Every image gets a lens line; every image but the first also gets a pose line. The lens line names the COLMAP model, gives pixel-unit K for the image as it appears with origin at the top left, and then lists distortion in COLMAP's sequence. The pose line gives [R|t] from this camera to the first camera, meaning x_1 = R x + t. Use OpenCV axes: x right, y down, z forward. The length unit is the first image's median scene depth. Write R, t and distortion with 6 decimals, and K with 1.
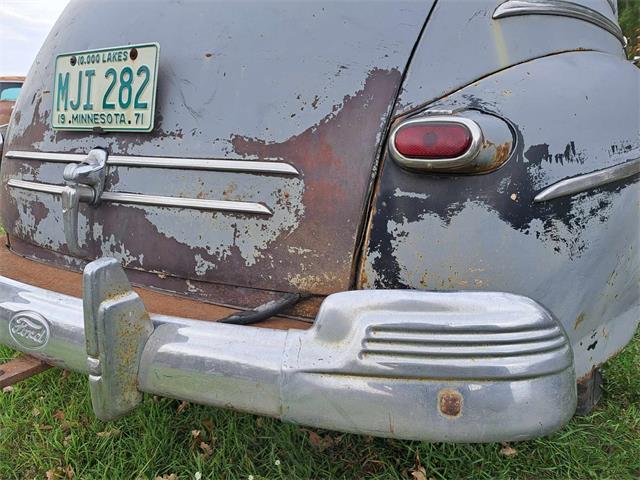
lens RADIAL K [[470.2, 0, 309.7], [0, 470.2, 240.5], [0, 0, 1]] dist [0.053027, -0.057117]
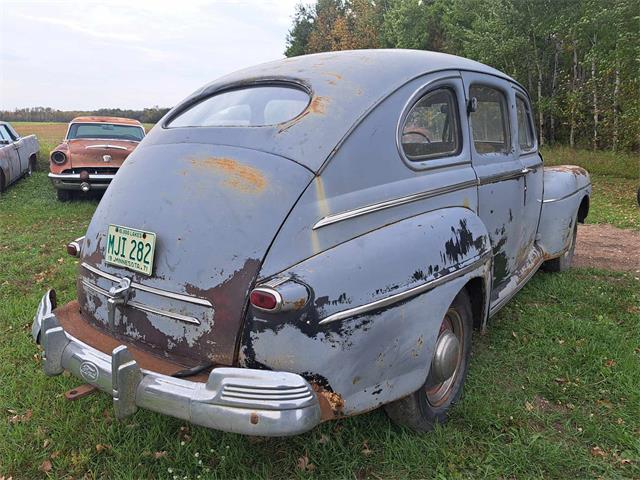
lens RADIAL K [[457.8, 0, 320.0], [0, 457.8, 240.0], [0, 0, 1]] dist [0.072141, -0.107228]
pose [[0.996119, 0.023582, -0.084795, 0.603602], [-0.025594, 0.999414, -0.022724, -0.388362], [0.084209, 0.024806, 0.996139, -0.996667]]
